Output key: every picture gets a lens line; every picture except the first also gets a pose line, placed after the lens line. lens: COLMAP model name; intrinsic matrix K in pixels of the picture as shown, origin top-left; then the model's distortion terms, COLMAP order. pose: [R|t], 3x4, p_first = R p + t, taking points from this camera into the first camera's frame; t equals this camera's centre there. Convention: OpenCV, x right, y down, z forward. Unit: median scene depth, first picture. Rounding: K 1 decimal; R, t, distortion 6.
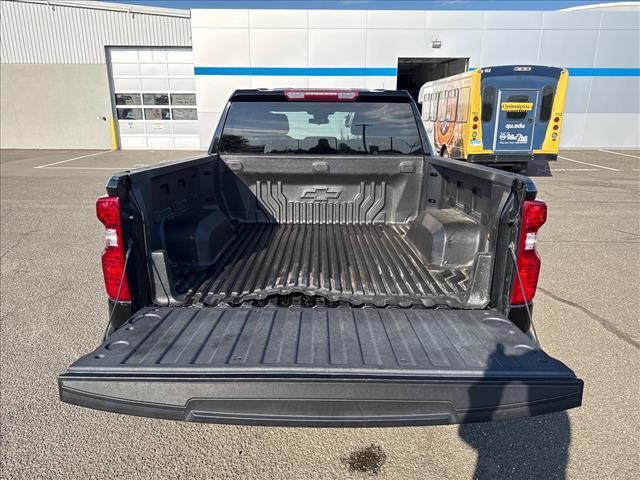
lens RADIAL K [[448.7, 0, 320.0], [0, 448.7, 240.0], [0, 0, 1]] dist [0.023758, -0.074969]
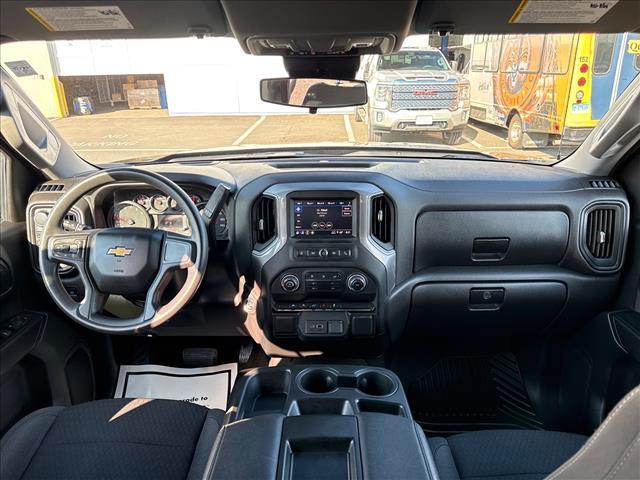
lens RADIAL K [[447.5, 0, 320.0], [0, 447.5, 240.0], [0, 0, 1]] dist [0.080073, -0.073185]
pose [[0.999645, -0.014315, -0.022463, -0.004540], [0.016440, 0.995106, 0.097440, -0.101524], [0.020958, -0.097775, 0.994988, 0.342793]]
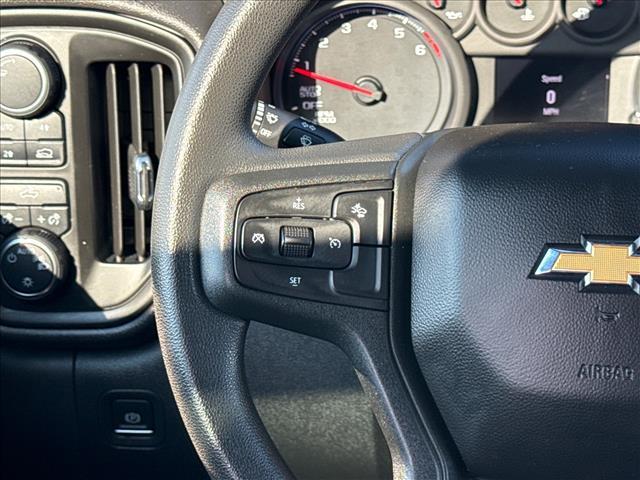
lens RADIAL K [[1382.3, 0, 320.0], [0, 1382.3, 240.0], [0, 0, 1]] dist [0.057997, 0.135174]
pose [[0.994737, -0.006042, -0.102286, -0.051479], [0.023992, 0.984243, 0.175185, -0.100825], [0.099616, -0.176717, 0.979208, 0.382662]]
